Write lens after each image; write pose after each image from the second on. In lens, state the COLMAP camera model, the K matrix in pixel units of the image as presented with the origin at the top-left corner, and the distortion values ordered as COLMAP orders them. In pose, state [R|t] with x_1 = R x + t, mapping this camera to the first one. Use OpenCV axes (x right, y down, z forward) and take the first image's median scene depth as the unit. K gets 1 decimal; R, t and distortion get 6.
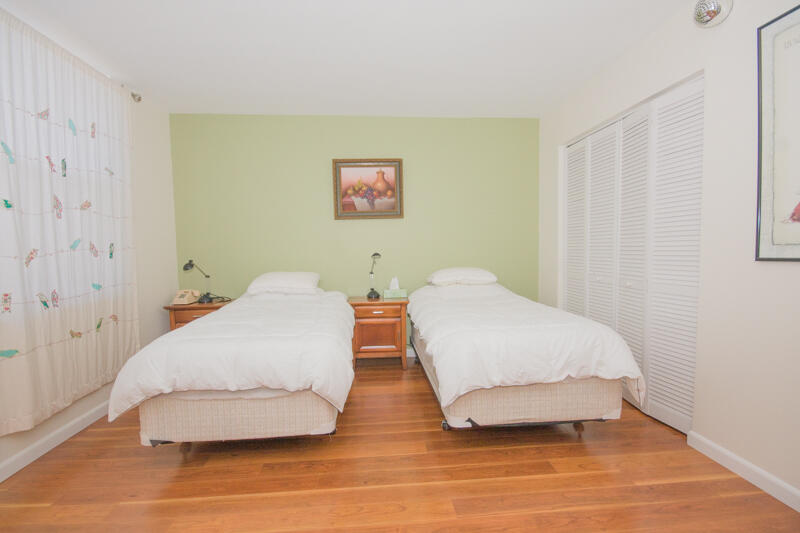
lens RADIAL K [[385.5, 0, 400.0], [0, 385.5, 266.5], [0, 0, 1]] dist [-0.001942, -0.000397]
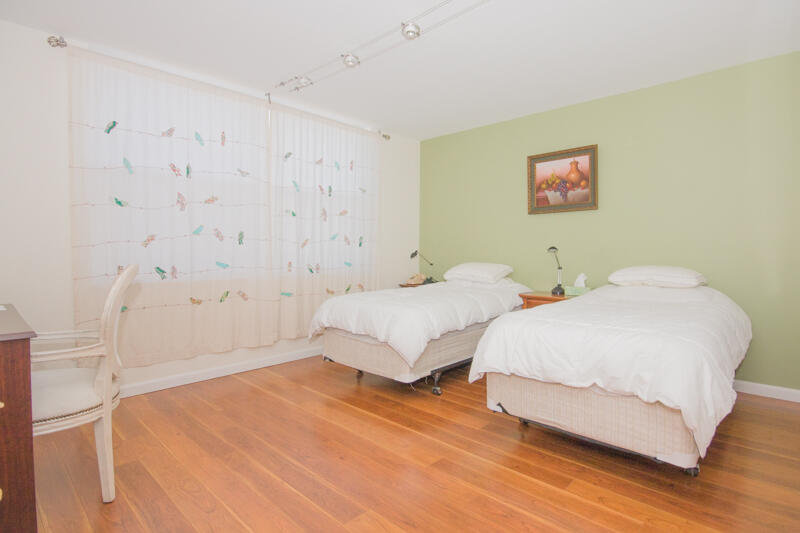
lens RADIAL K [[390.3, 0, 400.9], [0, 390.3, 248.9], [0, 0, 1]] dist [-0.001354, -0.000185]
pose [[0.690179, 0.015595, -0.723470, 0.466770], [-0.050927, 0.998336, -0.027063, 0.020407], [0.721844, 0.055522, 0.689825, 0.054985]]
